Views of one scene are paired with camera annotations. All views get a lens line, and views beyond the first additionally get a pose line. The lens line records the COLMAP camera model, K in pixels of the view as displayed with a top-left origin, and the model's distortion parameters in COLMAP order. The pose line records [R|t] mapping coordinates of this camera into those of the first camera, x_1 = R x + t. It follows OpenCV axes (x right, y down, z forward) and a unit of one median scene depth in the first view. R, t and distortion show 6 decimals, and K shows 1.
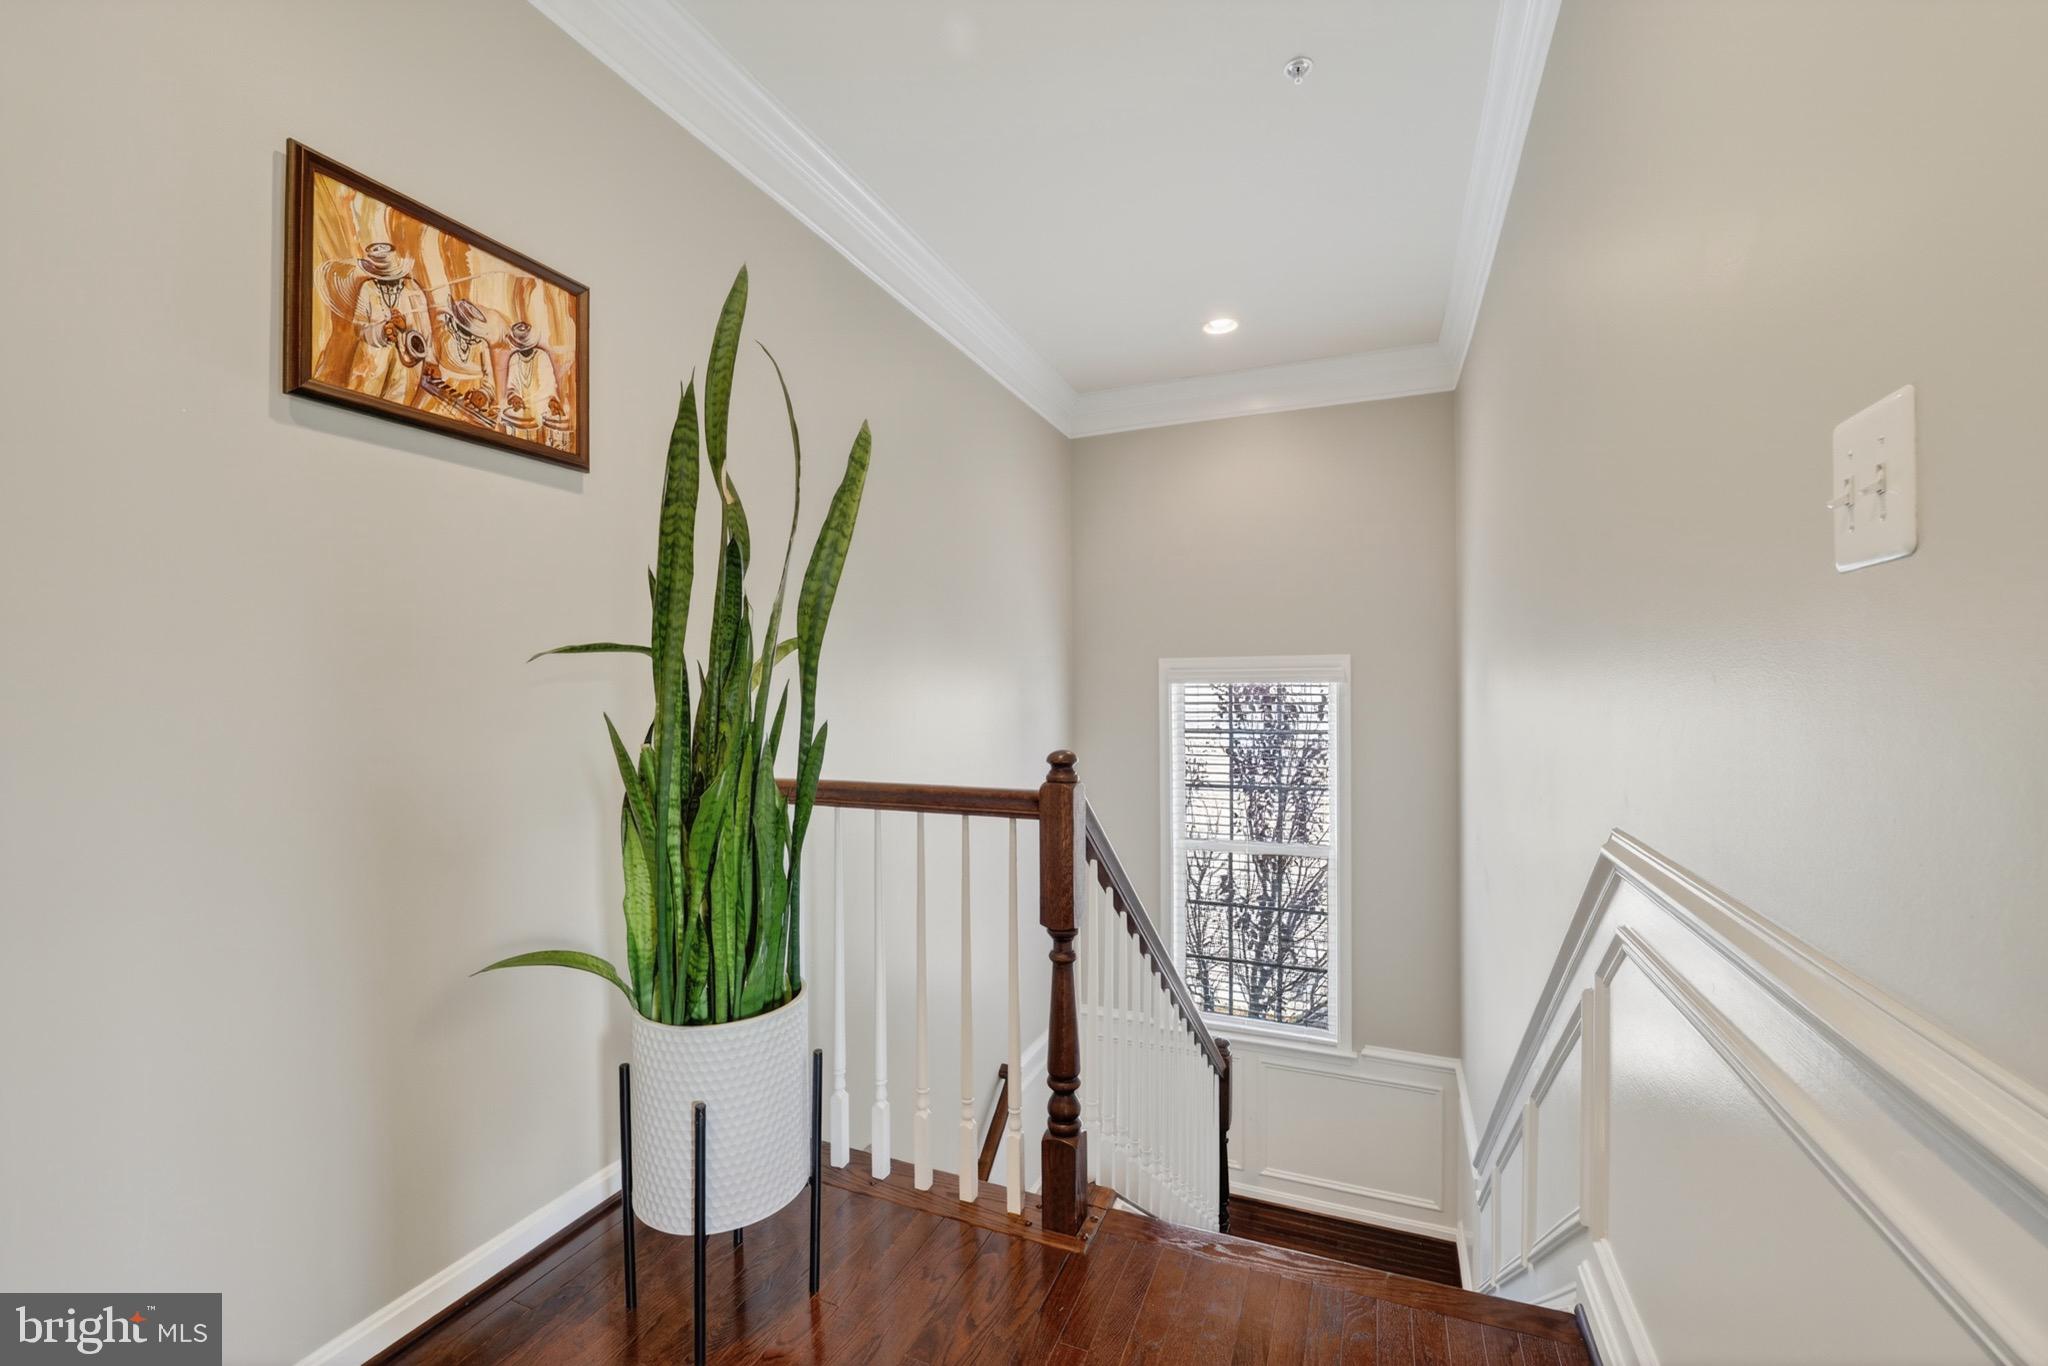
lens RADIAL K [[866.7, 0, 1024.0], [0, 866.7, 683.0], [0, 0, 1]] dist [-0.013303, -0.000168]
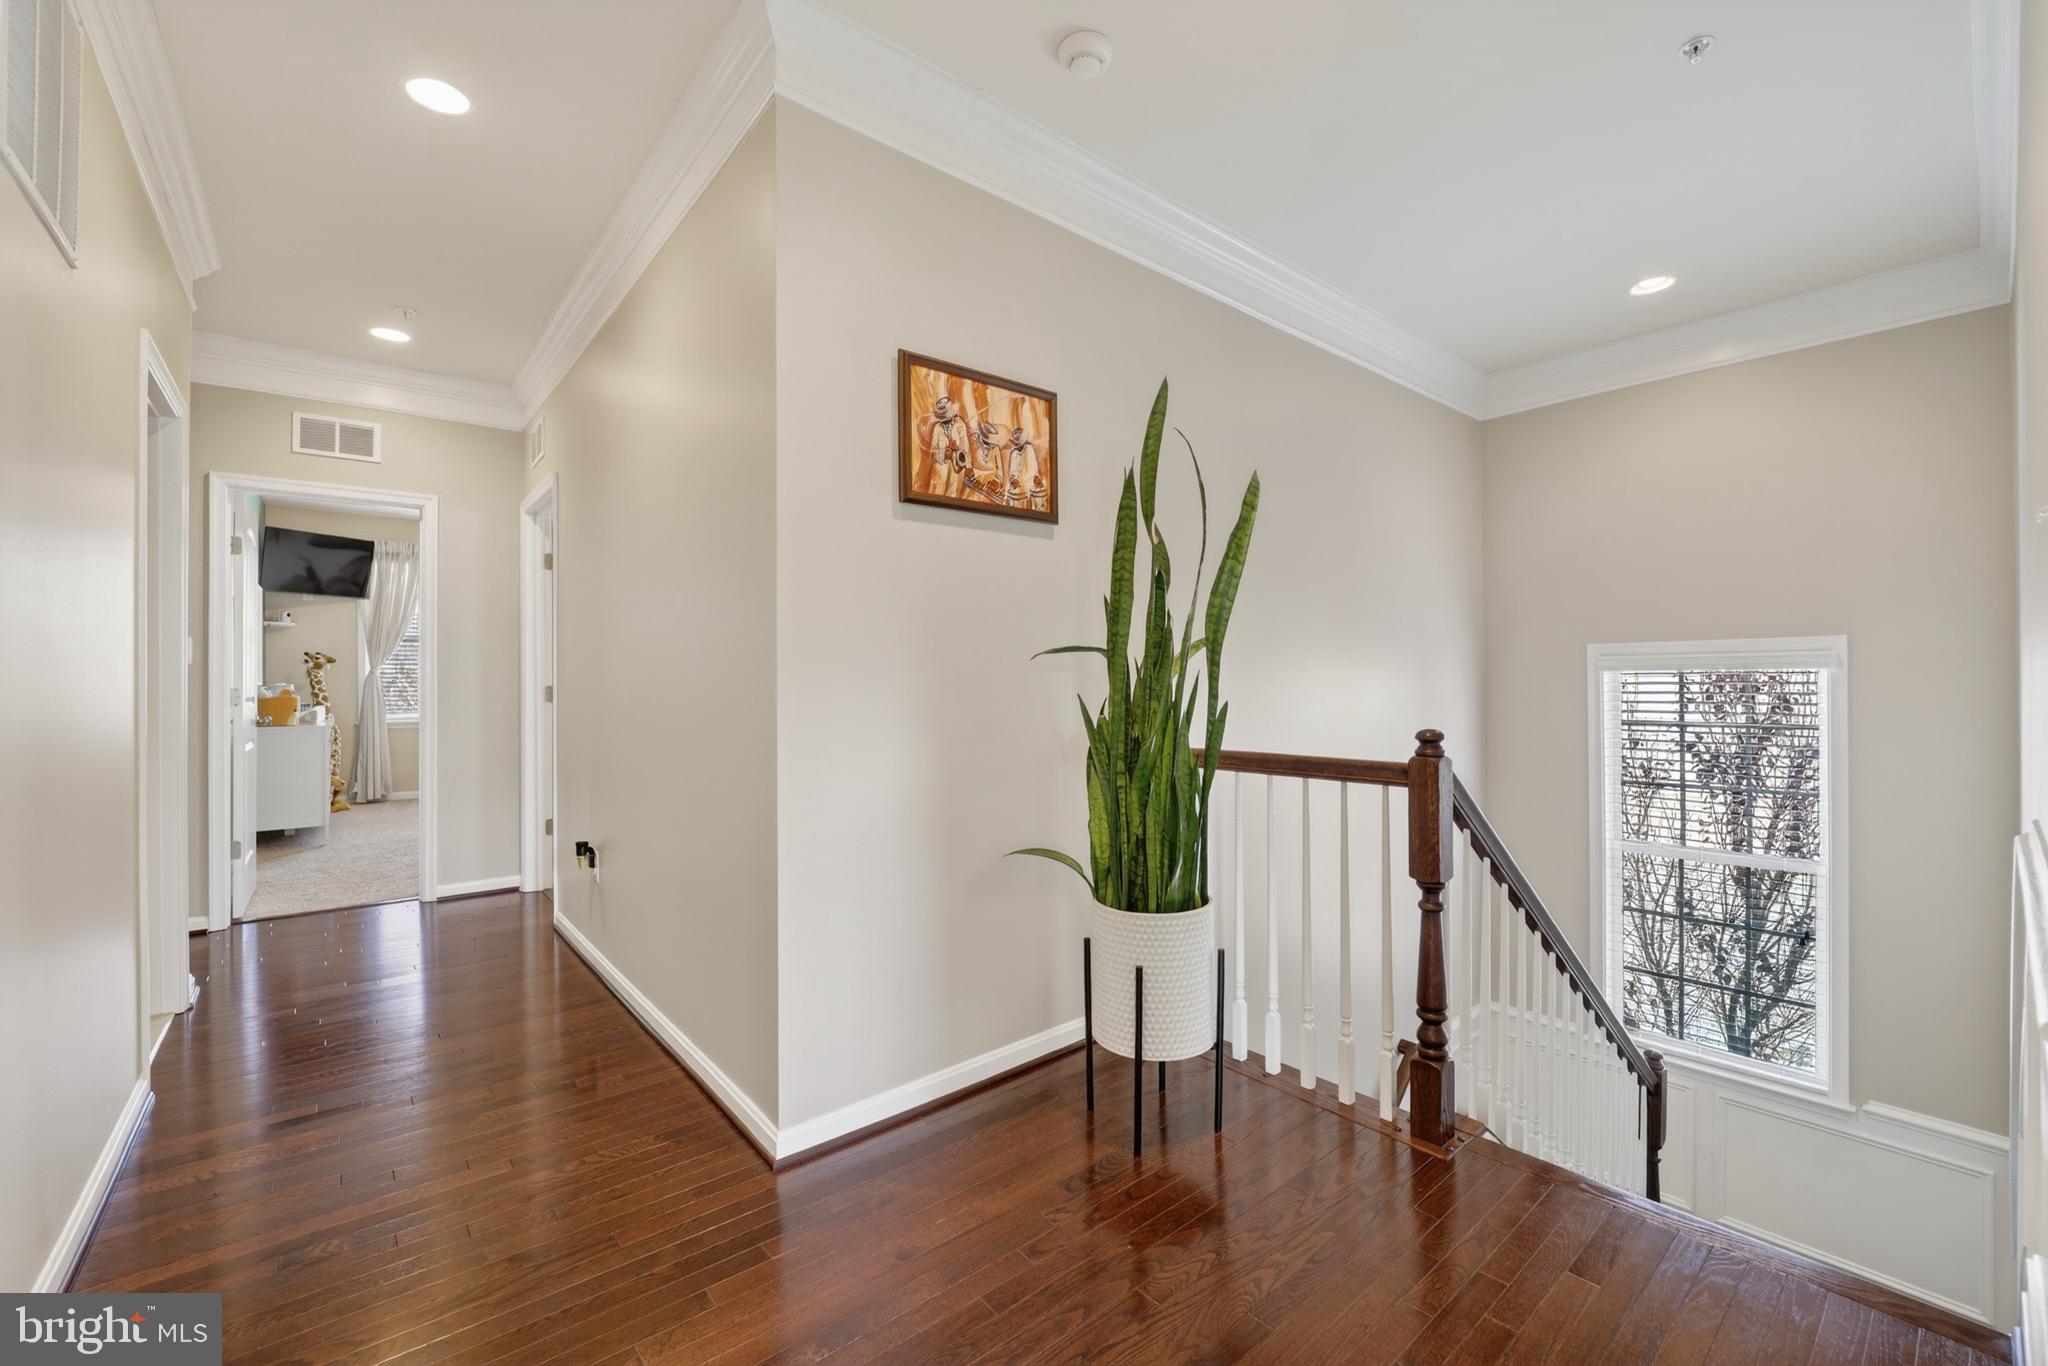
lens RADIAL K [[834.1, 0, 1024.0], [0, 834.1, 683.0], [0, 0, 1]] dist [-0.027581, -0.000390]
pose [[0.890433, -0.001714, -0.455112, 0.074411], [0.006808, 0.999931, 0.009555, 0.001761], [0.455064, -0.011606, 0.890383, -0.273798]]
